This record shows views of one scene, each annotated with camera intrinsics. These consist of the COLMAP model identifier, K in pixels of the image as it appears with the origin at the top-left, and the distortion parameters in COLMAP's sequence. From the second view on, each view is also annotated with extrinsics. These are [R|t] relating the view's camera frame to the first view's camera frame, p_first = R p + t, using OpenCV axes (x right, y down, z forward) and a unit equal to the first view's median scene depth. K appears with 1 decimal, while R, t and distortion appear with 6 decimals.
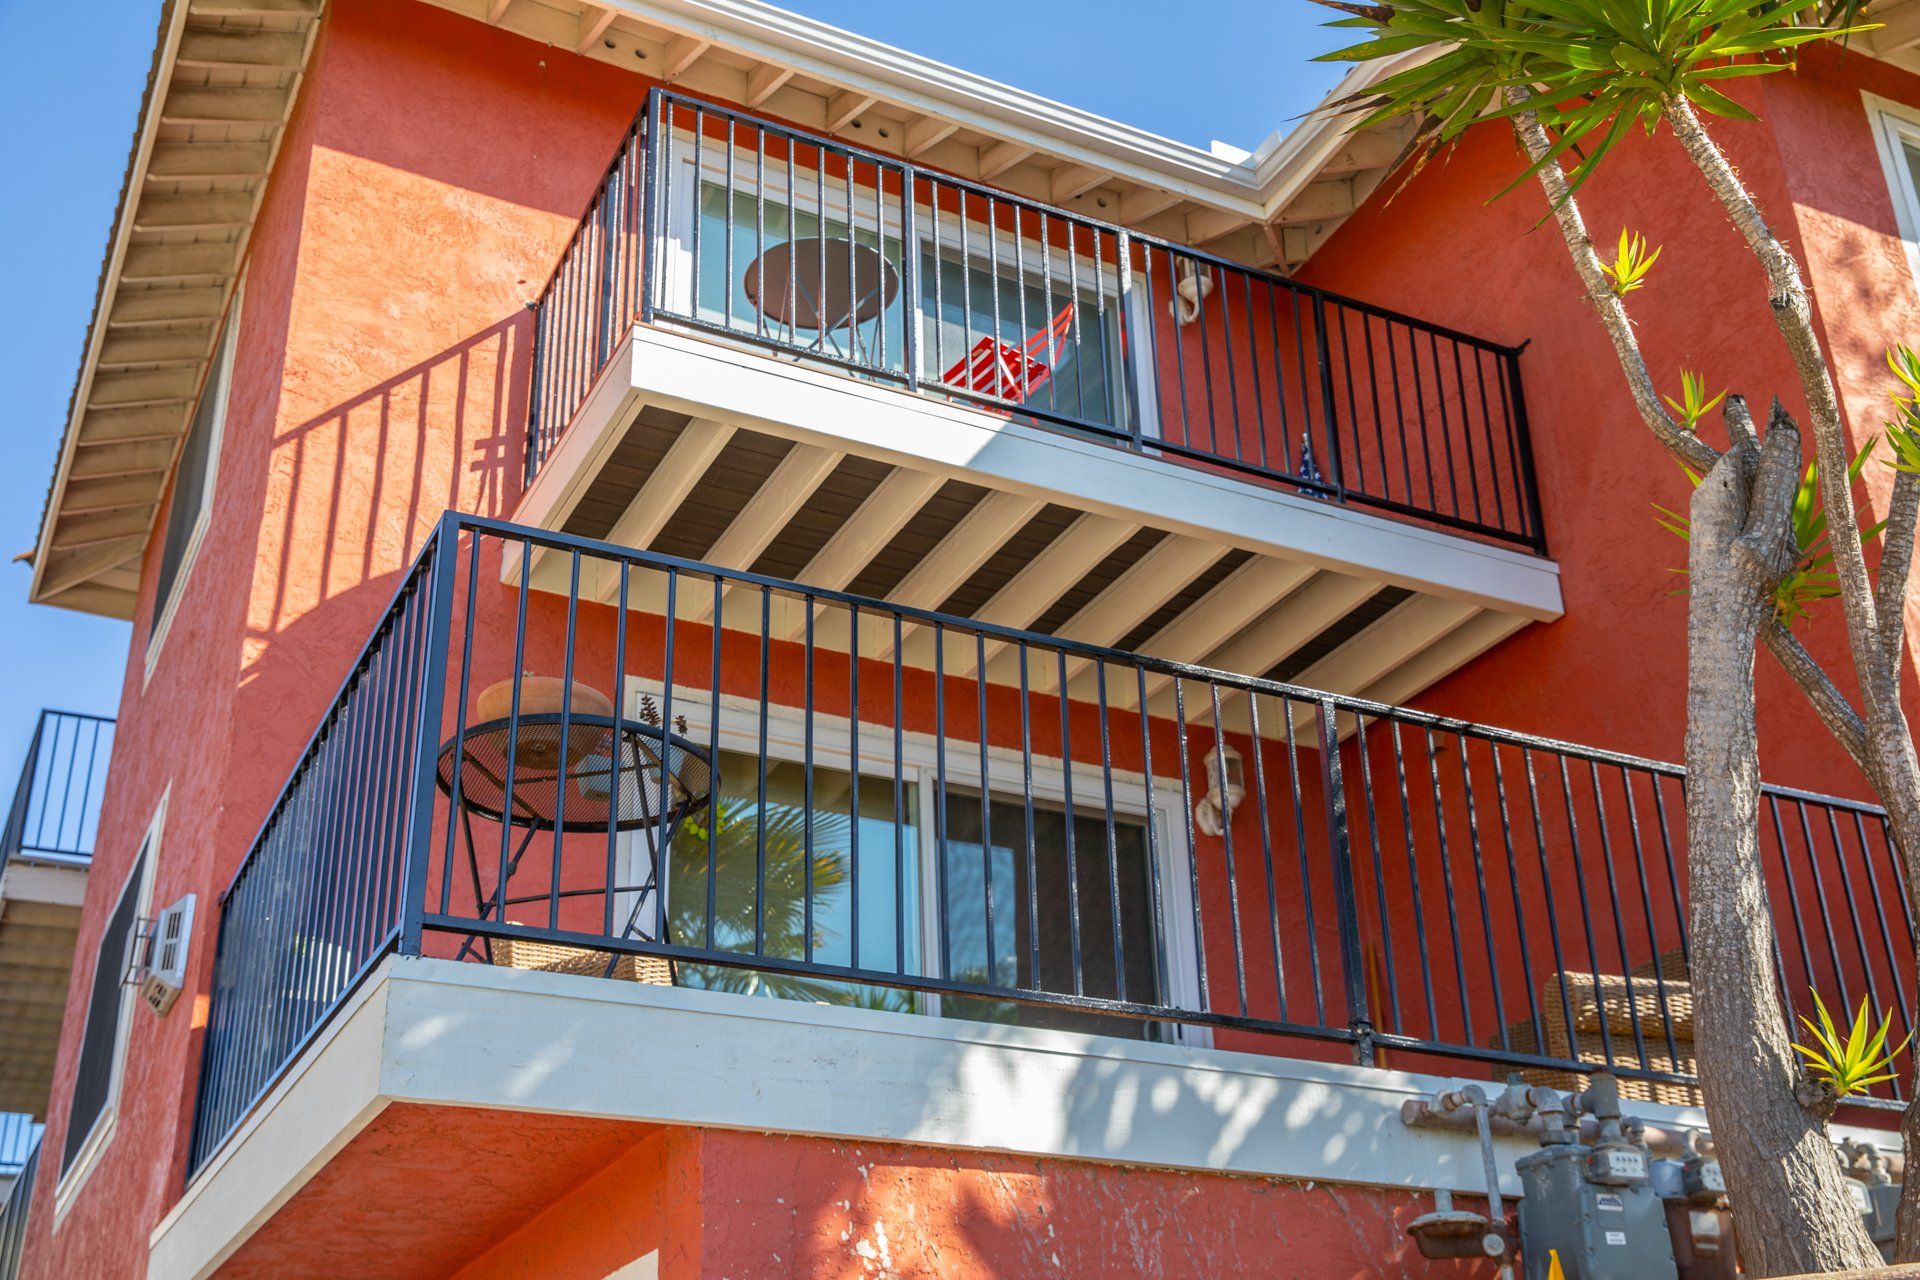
lens RADIAL K [[2139.7, 0, 954.4], [0, 2139.7, 647.5], [0, 0, 1]] dist [0.045186, 0.000000]
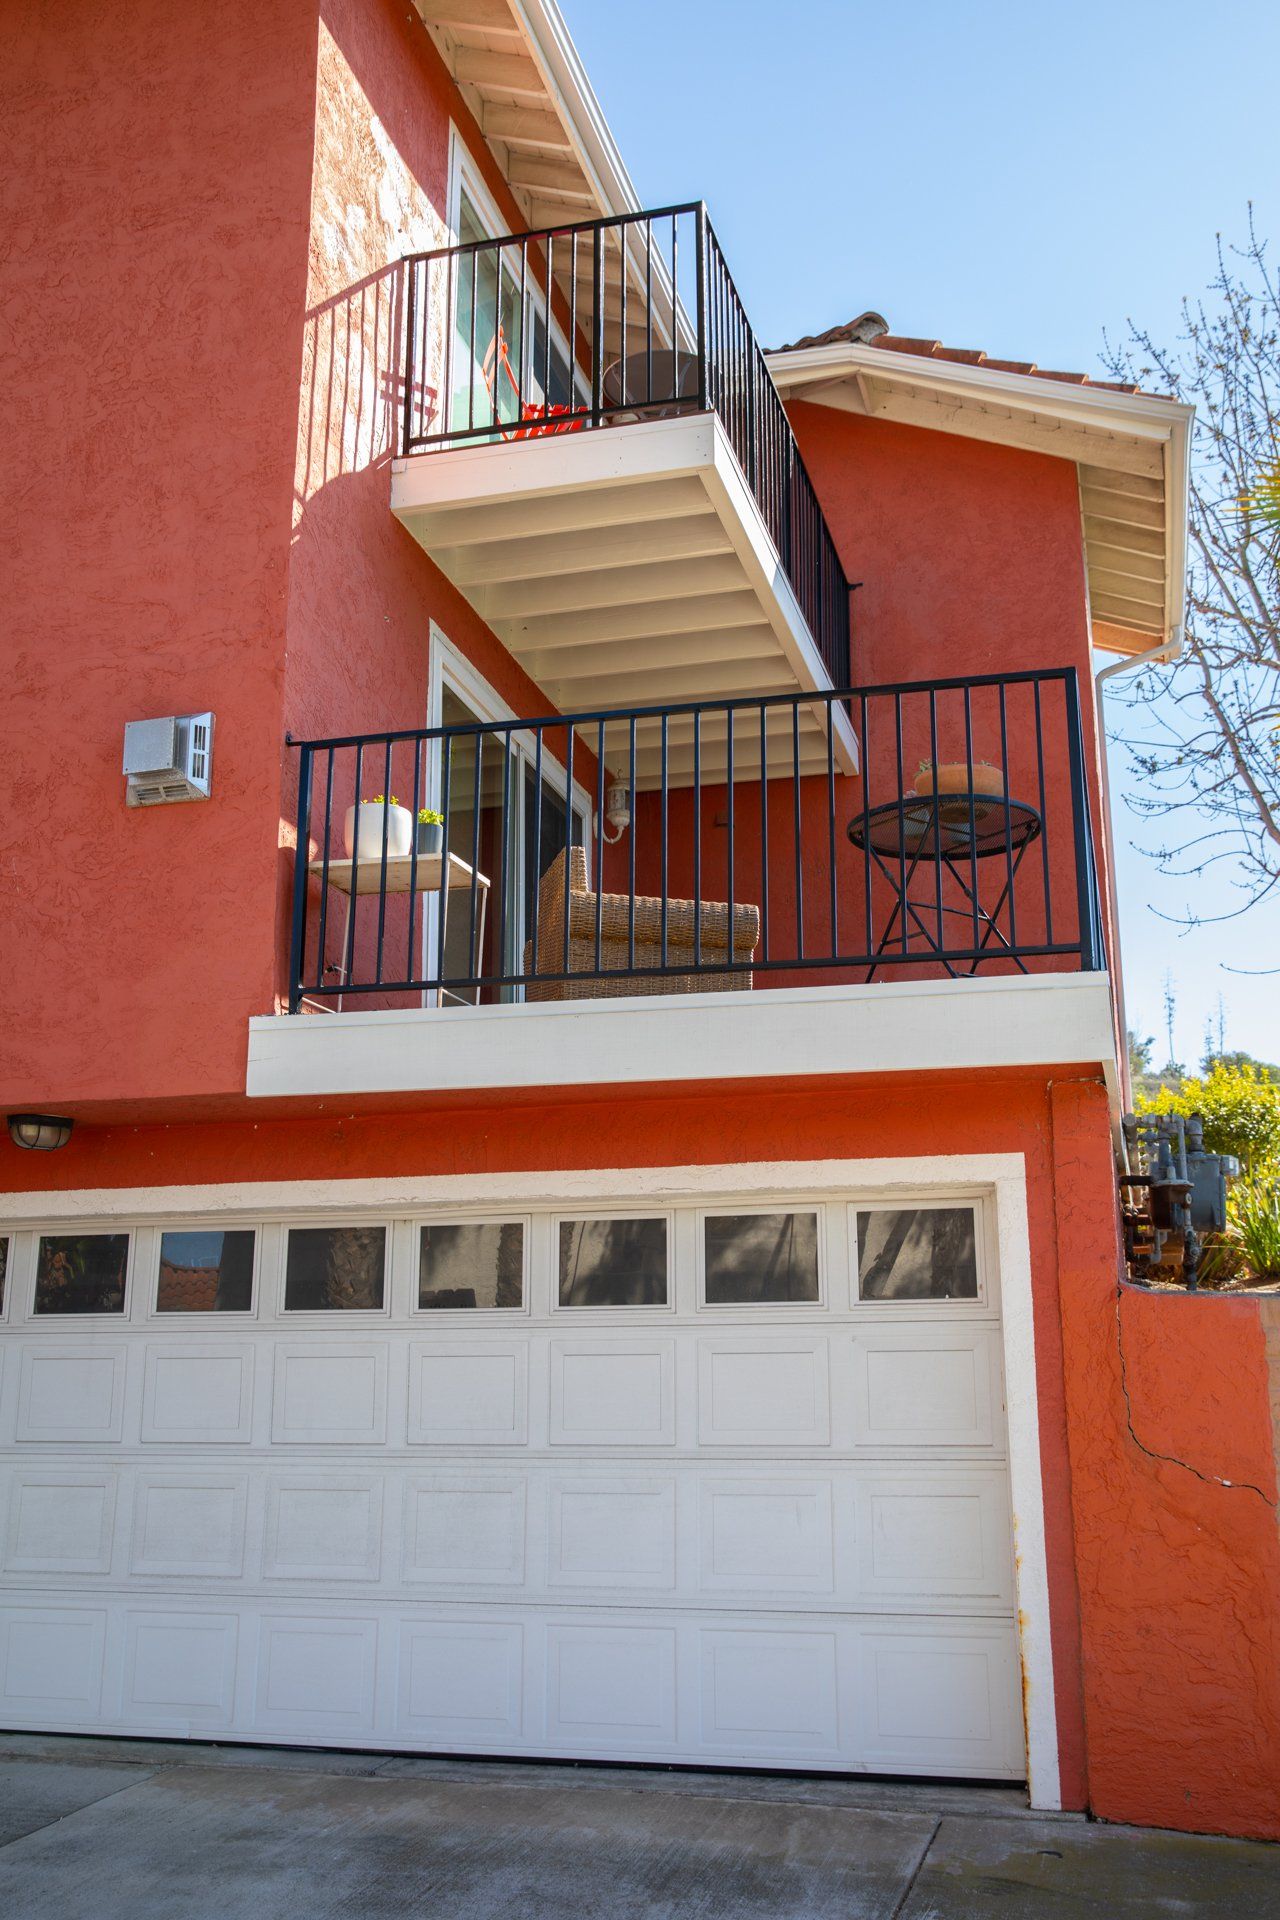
lens RADIAL K [[1781.1, 0, 649.2], [0, 1781.1, 951.1], [0, 0, 1]] dist [0.031387, 0.000000]
pose [[0.674093, 0.209506, 0.708312, -0.735936], [-0.346848, 0.936416, 0.053117, 0.091842], [-0.652146, -0.281482, 0.703898, 0.158713]]
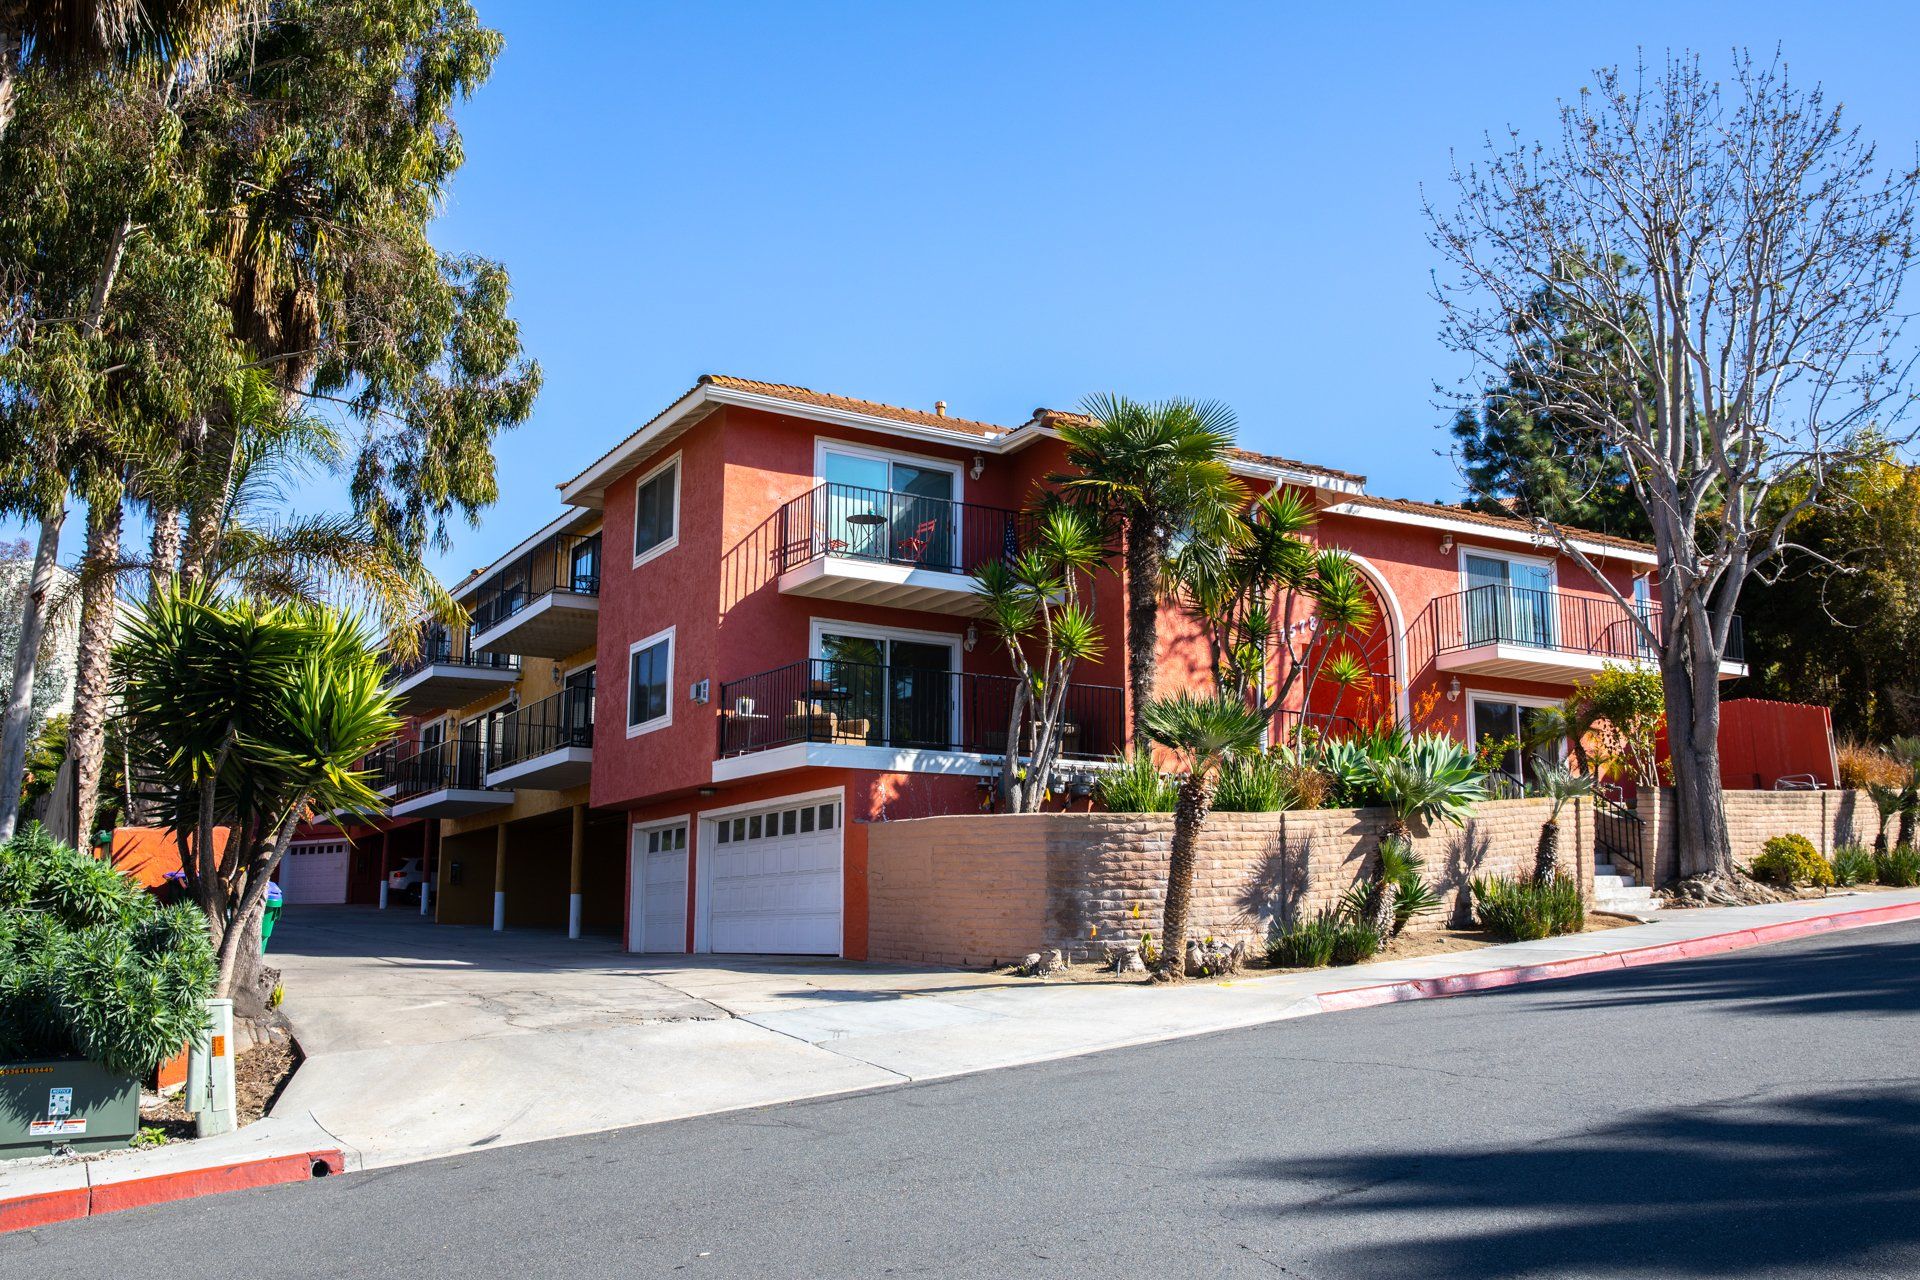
lens RADIAL K [[1781.1, 0, 963.3], [0, 1781.1, 638.2], [0, 0, 1]] dist [0.031387, 0.000000]
pose [[0.997582, 0.046112, 0.052008, -0.045181], [-0.058941, 0.957793, 0.281353, -0.835184], [-0.036839, -0.283738, 0.958194, -1.986649]]
